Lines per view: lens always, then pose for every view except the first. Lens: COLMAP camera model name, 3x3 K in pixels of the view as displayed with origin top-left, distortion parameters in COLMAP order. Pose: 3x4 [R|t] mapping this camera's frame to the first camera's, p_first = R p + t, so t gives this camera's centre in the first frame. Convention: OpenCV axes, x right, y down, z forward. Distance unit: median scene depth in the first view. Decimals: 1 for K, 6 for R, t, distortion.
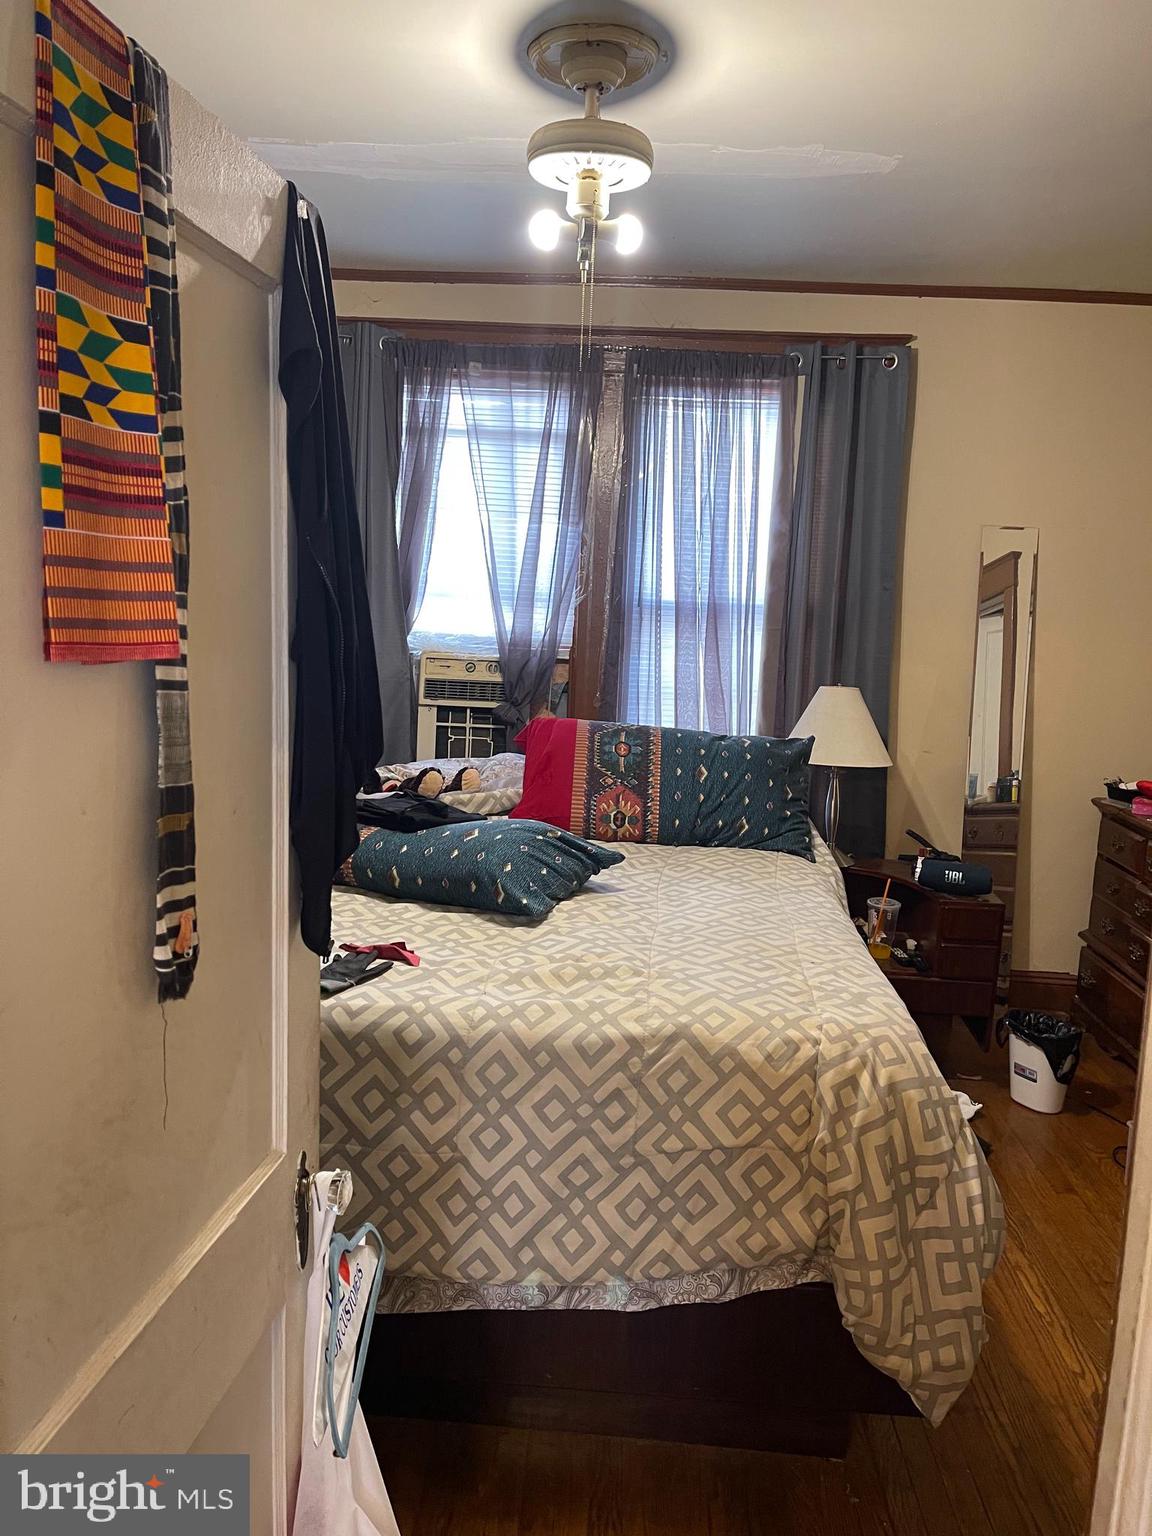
lens RADIAL K [[1114.3, 0, 576.0], [0, 1114.3, 768.0], [0, 0, 1]] dist [0.000319, -0.002017]
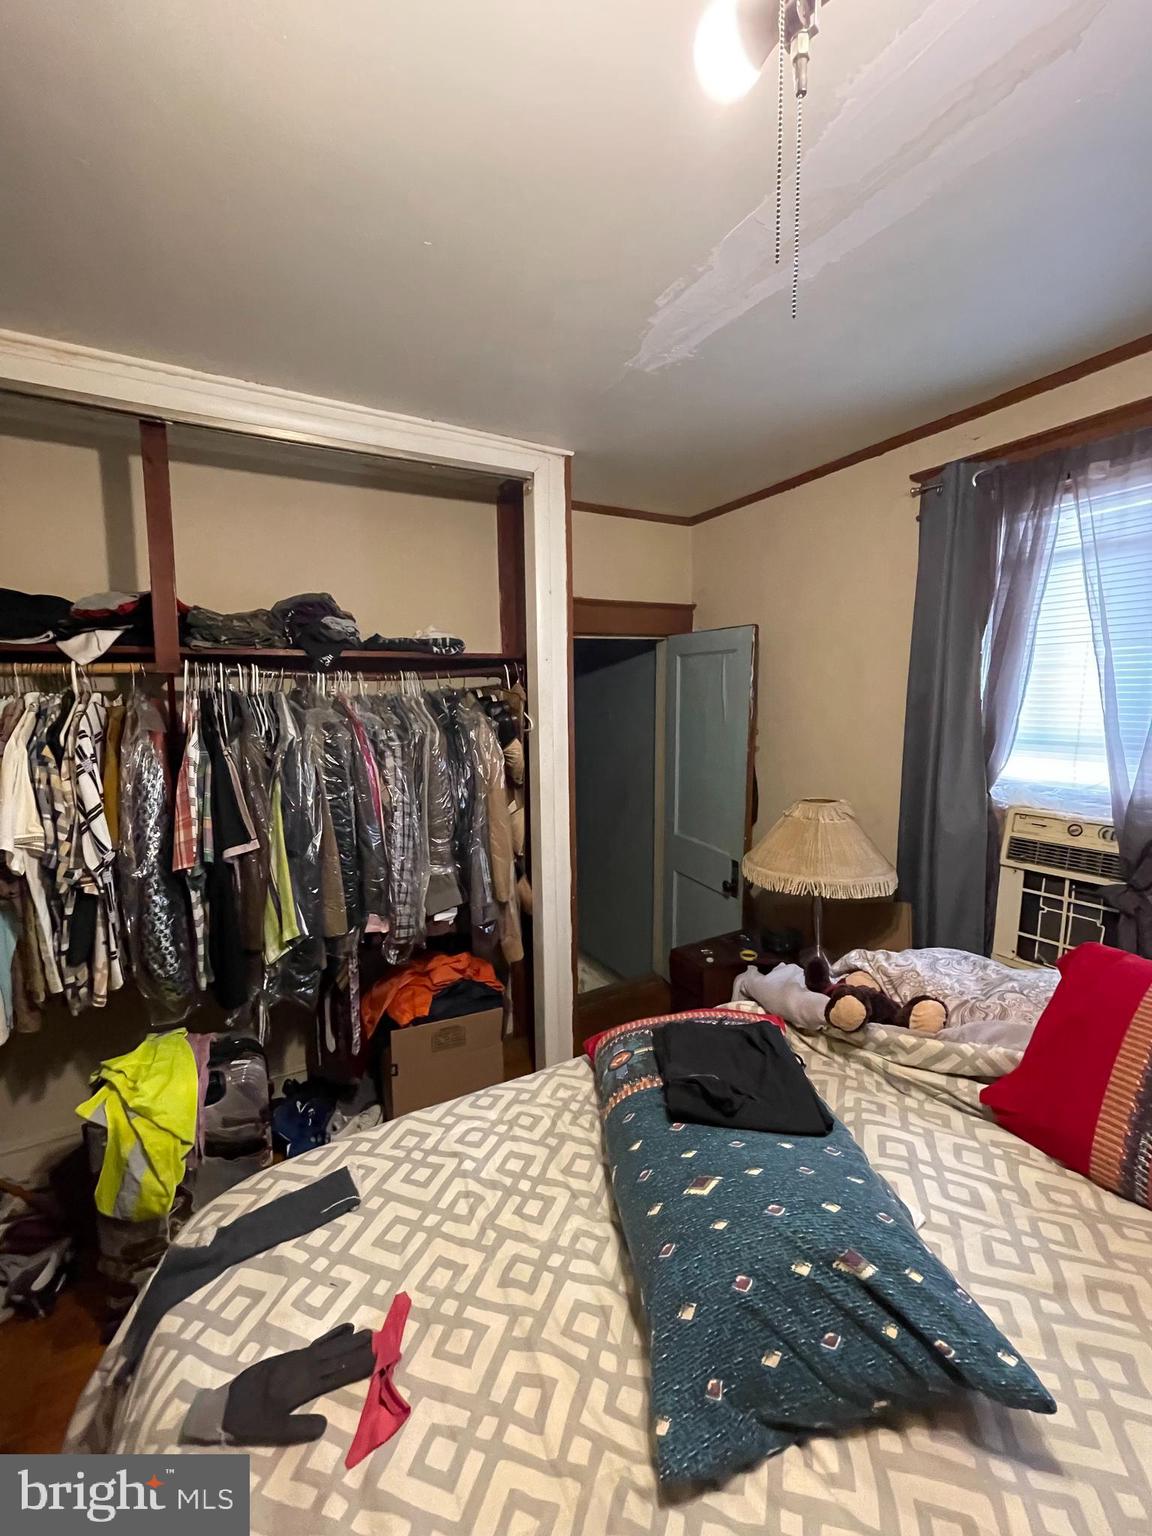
lens RADIAL K [[614.0, 0, 565.1], [0, 614.0, 762.6], [0, 0, 1]] dist [-0.000162, -0.000077]
pose [[0.538832, 0.038053, -0.841554, 0.085386], [-0.102904, 0.994471, -0.020920, -0.094790], [0.836105, 0.097872, 0.539768, 0.444657]]
